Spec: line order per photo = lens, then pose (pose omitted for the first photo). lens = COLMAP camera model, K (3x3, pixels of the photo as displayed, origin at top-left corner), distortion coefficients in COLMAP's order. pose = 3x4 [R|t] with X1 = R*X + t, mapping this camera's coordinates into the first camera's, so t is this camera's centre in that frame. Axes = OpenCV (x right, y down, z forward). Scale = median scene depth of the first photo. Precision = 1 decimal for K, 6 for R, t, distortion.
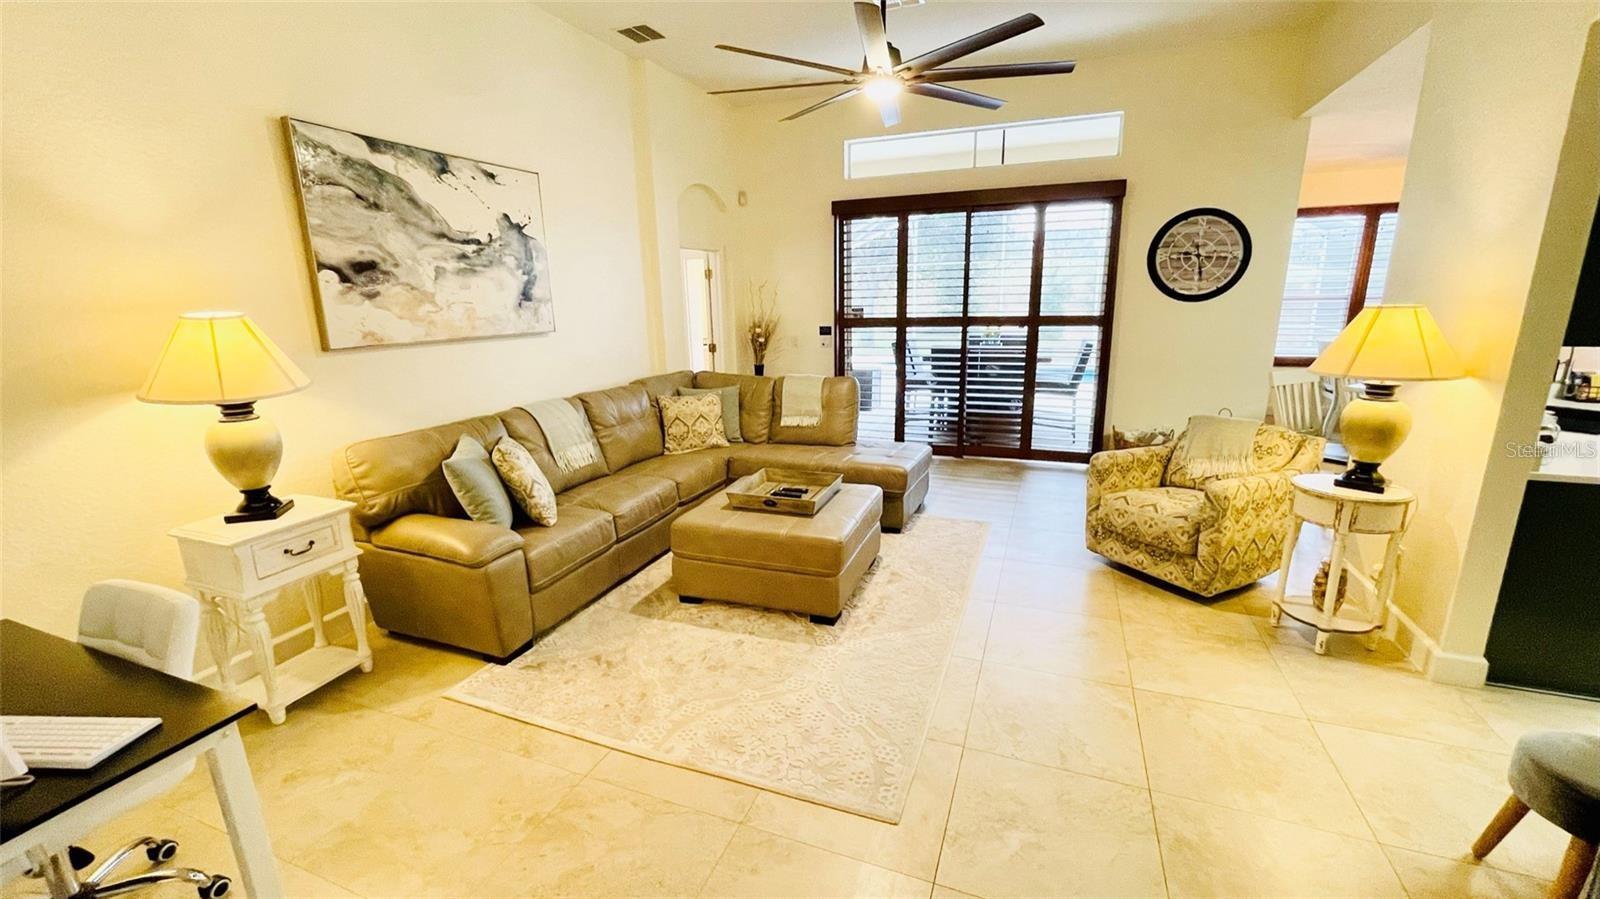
lens RADIAL K [[647.6, 0, 796.2], [0, 647.6, 451.4], [0, 0, 1]] dist [-0.002215, -0.000044]
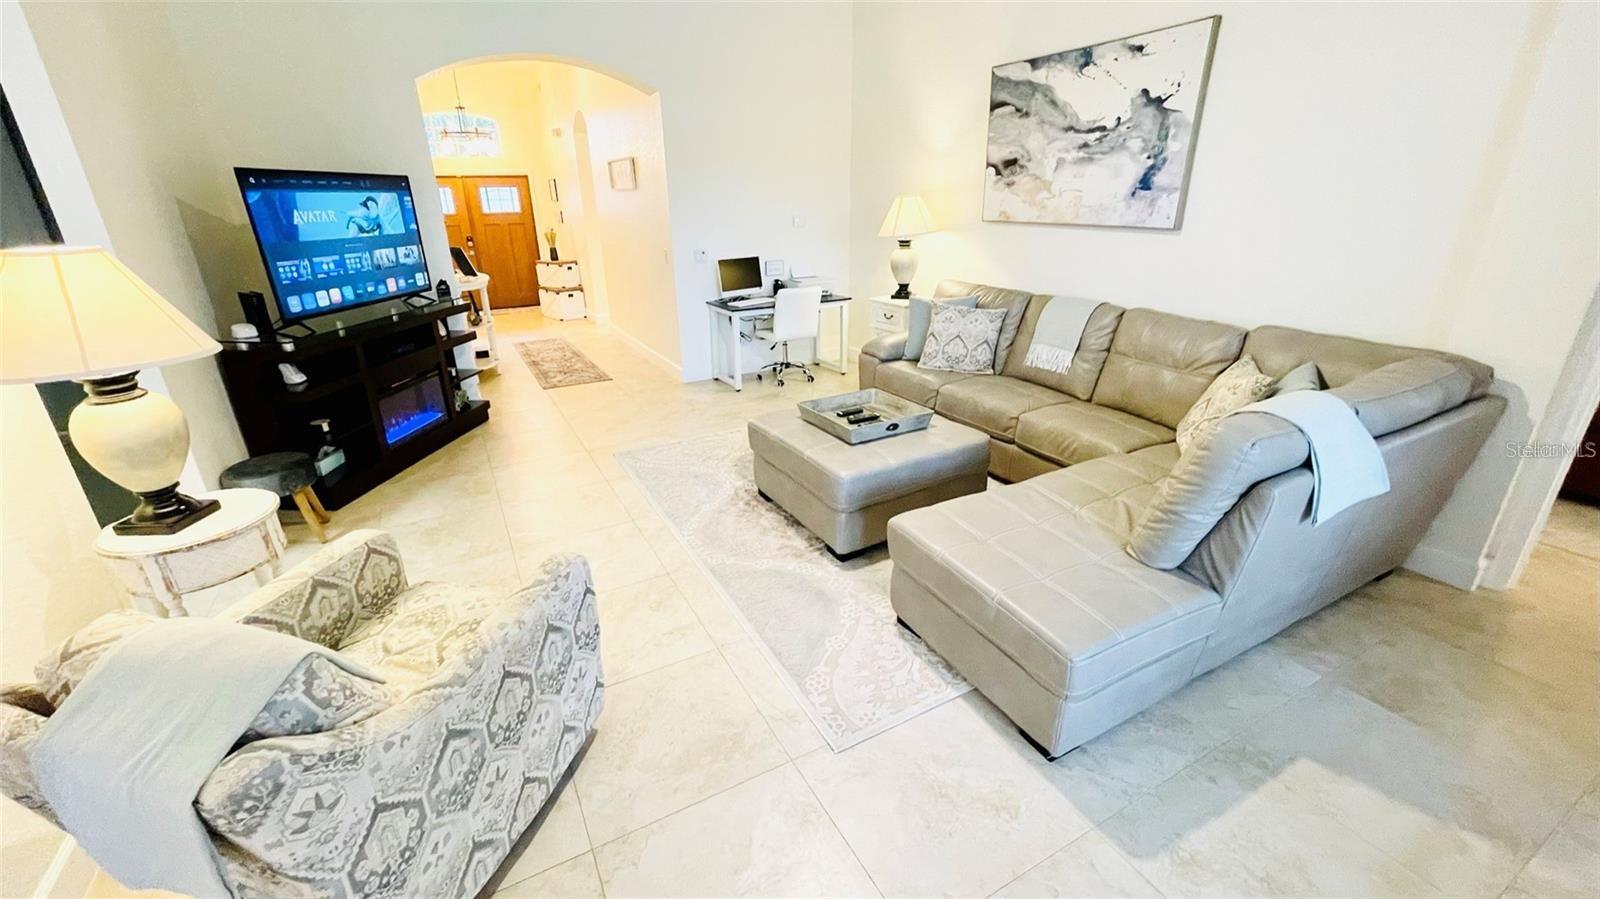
lens RADIAL K [[647.6, 0, 796.2], [0, 647.6, 451.4], [0, 0, 1]] dist [-0.002215, -0.000044]
pose [[-0.641134, 0.313210, -0.700604, 0.731987], [-0.153927, 0.841888, 0.517234, -0.368250], [0.751833, 0.439459, -0.491552, 1.440028]]
